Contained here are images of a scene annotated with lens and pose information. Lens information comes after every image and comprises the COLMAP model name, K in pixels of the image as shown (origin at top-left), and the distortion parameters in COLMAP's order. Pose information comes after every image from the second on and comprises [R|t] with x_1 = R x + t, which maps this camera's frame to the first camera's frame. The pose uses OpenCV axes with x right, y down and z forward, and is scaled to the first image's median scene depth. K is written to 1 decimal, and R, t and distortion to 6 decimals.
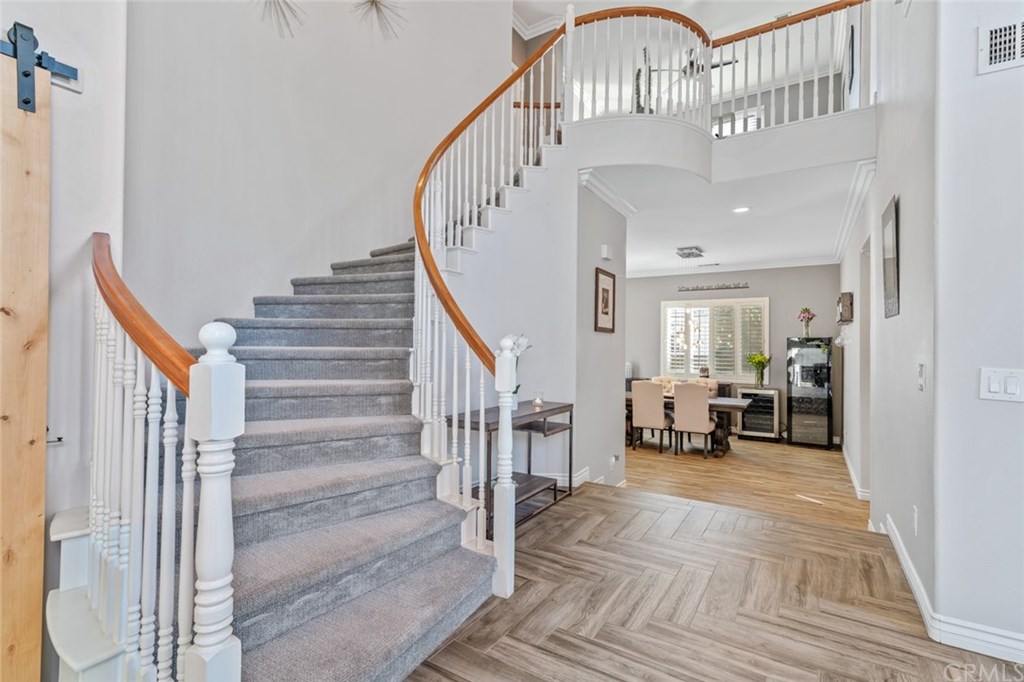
lens RADIAL K [[483.4, 0, 510.1], [0, 483.4, 336.7], [0, 0, 1]] dist [0.003902, 0.000082]
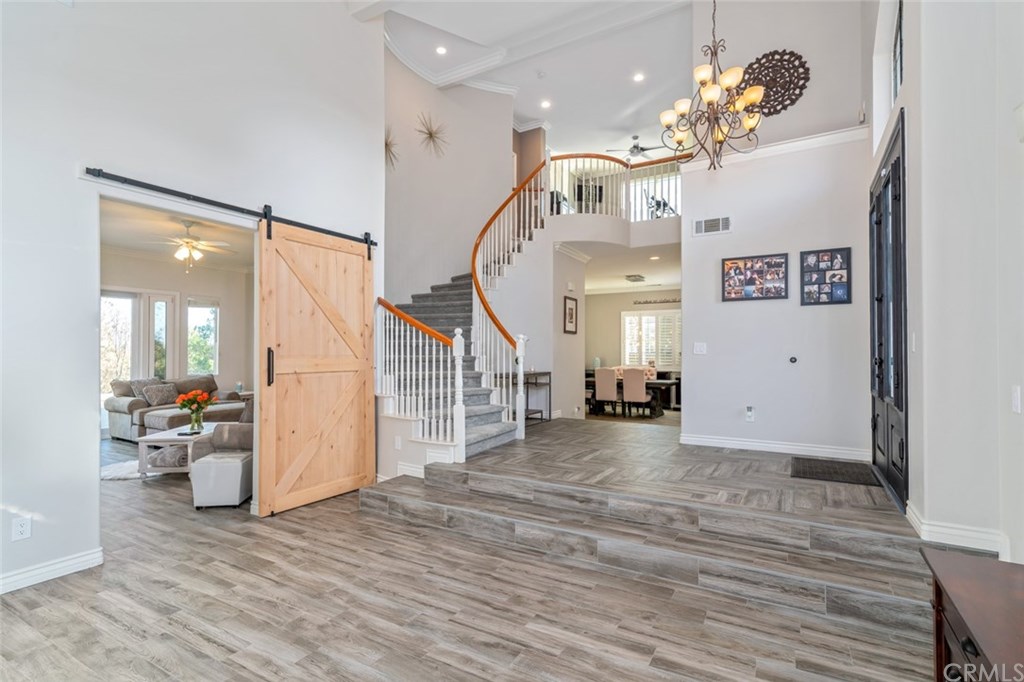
lens RADIAL K [[483.4, 0, 517.6], [0, 483.4, 344.4], [0, 0, 1]] dist [0.003902, 0.000082]
pose [[0.999117, -0.008133, 0.041209, -0.067946], [0.008002, 0.999962, 0.003336, 0.025062], [-0.041235, -0.003003, 0.999145, -0.783082]]
